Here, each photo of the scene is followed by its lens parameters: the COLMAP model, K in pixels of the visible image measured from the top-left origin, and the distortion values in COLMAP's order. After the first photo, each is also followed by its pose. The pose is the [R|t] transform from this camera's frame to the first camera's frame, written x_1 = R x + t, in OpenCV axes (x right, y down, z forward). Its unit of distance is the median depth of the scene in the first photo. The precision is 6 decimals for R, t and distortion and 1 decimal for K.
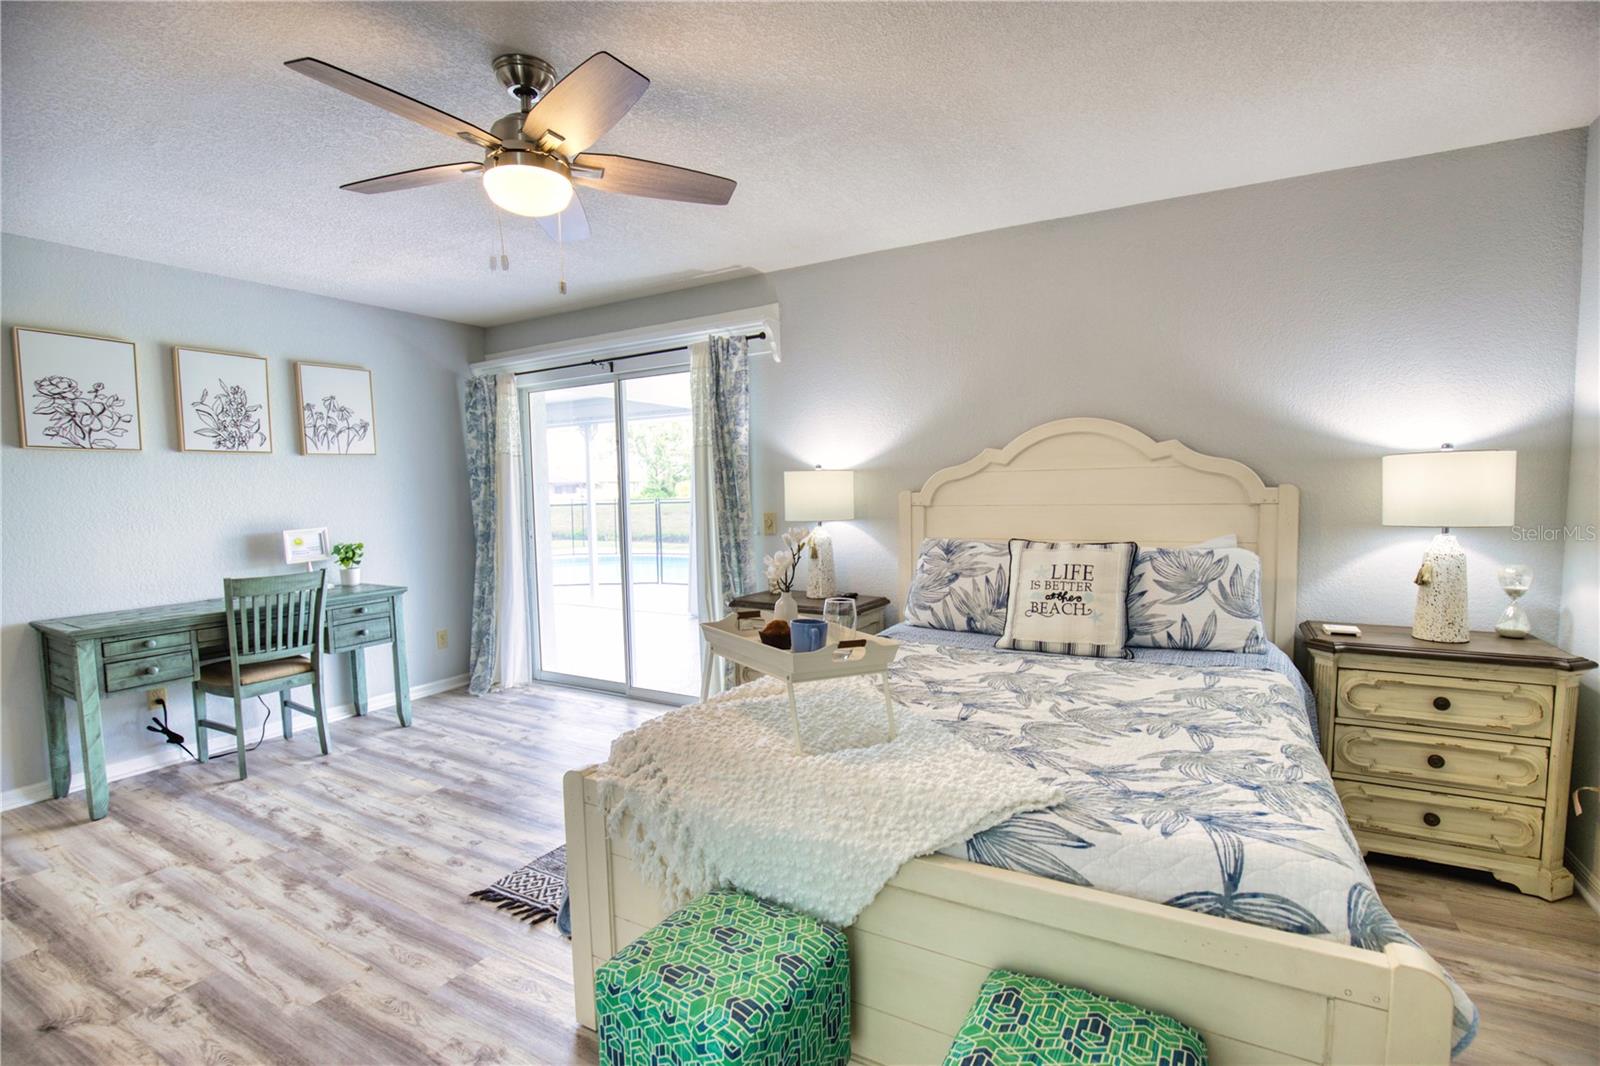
lens RADIAL K [[731.4, 0, 802.7], [0, 731.4, 537.2], [0, 0, 1]] dist [-0.026578, 0.003058]
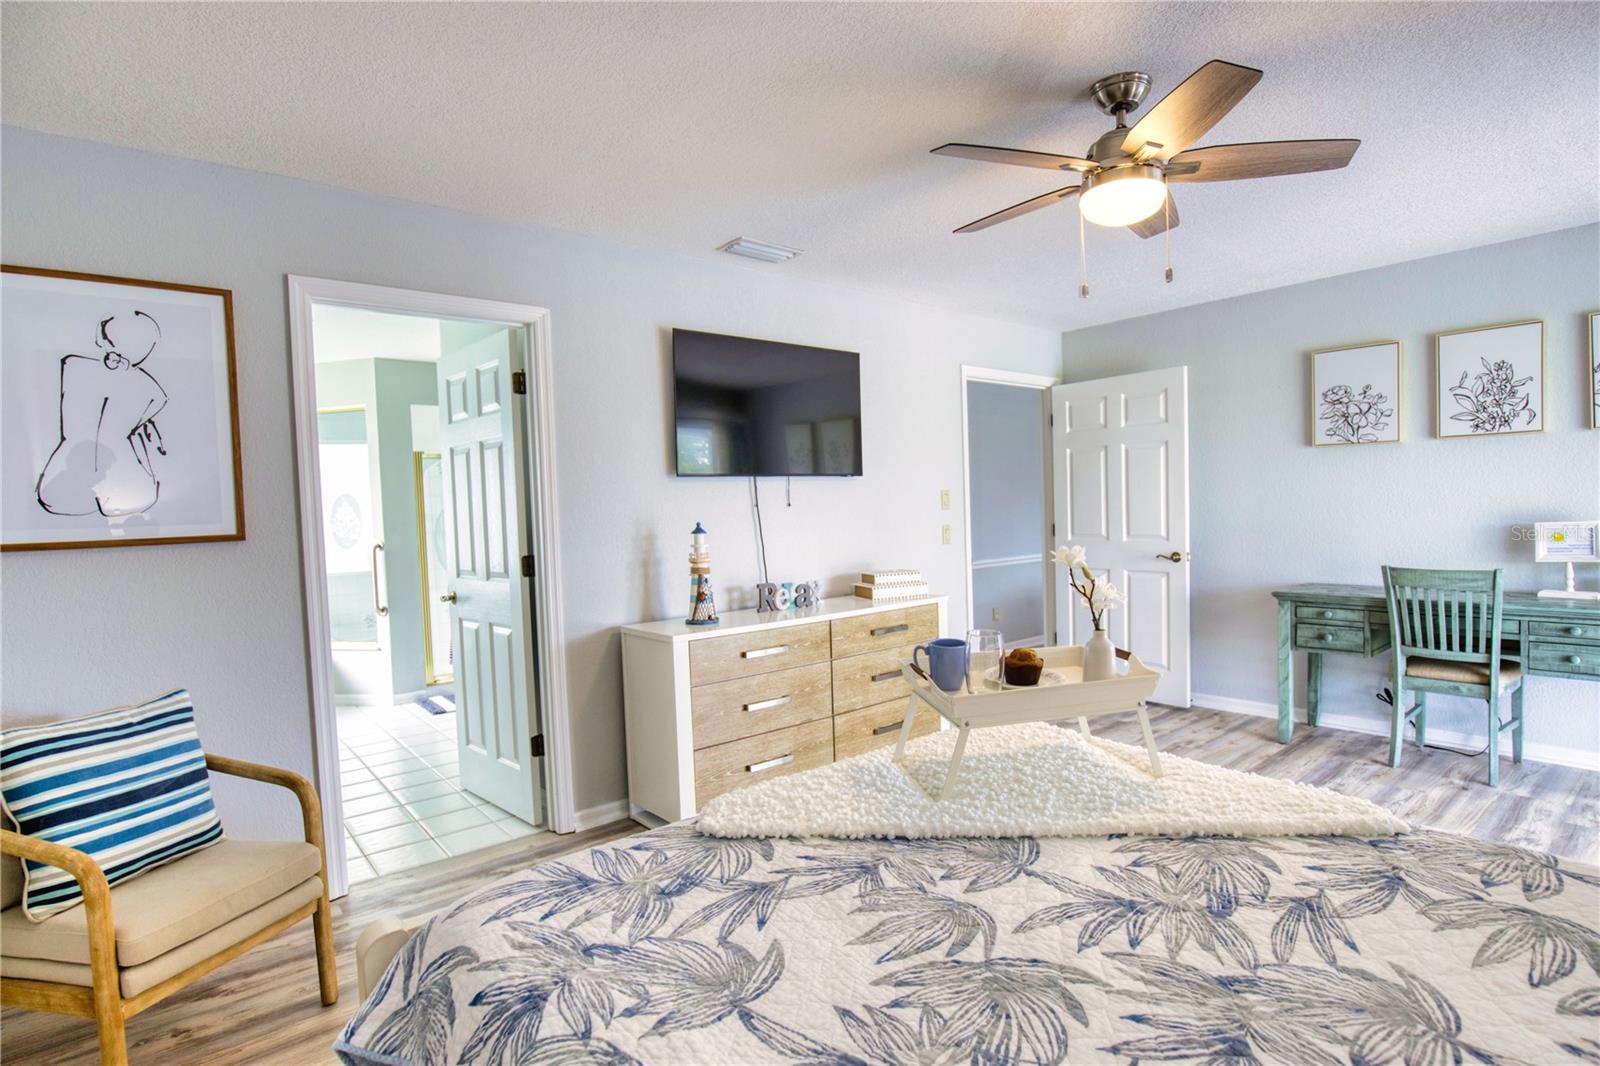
lens RADIAL K [[783.0, 0, 799.5], [0, 783.0, 539.9], [0, 0, 1]] dist [-0.020722, 0.000076]
pose [[-0.339478, 0.070063, -0.938001, 0.495927], [-0.026955, 0.996088, 0.084157, -0.047952], [0.940228, 0.053853, -0.336262, 0.568270]]
